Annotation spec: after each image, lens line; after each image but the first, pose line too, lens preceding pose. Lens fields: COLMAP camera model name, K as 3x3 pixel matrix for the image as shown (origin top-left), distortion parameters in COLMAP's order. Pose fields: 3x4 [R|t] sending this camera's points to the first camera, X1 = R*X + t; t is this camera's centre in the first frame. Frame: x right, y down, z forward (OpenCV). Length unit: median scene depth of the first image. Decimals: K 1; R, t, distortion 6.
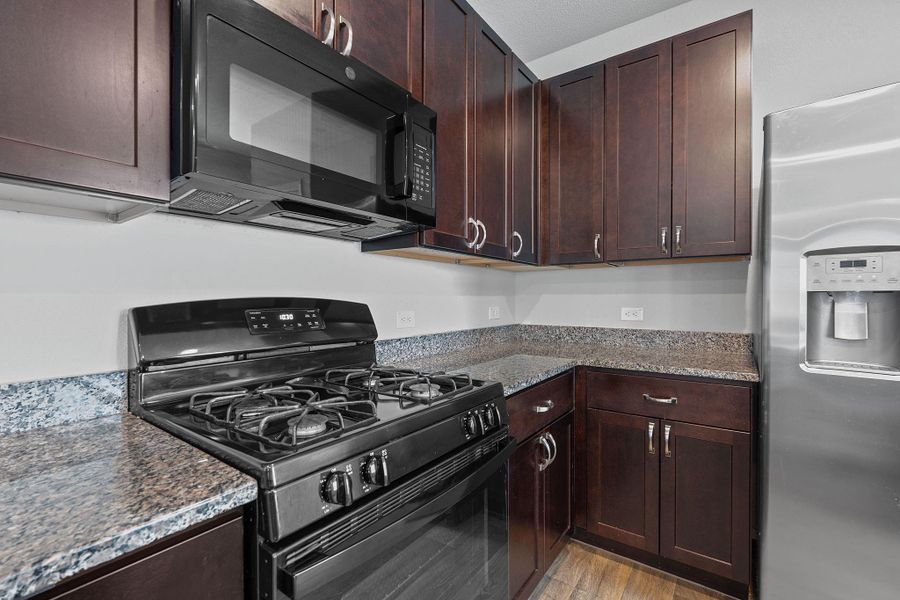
lens RADIAL K [[394.1, 0, 448.3], [0, 394.1, 299.2], [0, 0, 1]] dist [-0.012867, 0.000642]
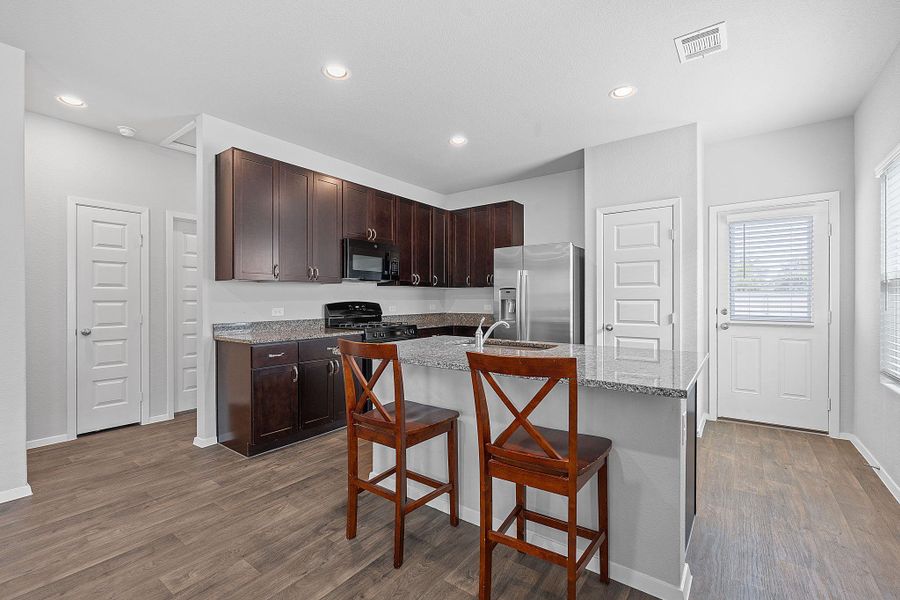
lens RADIAL K [[394.1, 0, 448.3], [0, 394.1, 299.2], [0, 0, 1]] dist [-0.012867, 0.000642]
pose [[0.999993, -0.002276, -0.002952, 0.320761], [0.002263, 0.999987, -0.004564, -0.003879], [0.002962, 0.004557, 0.999985, -1.935309]]
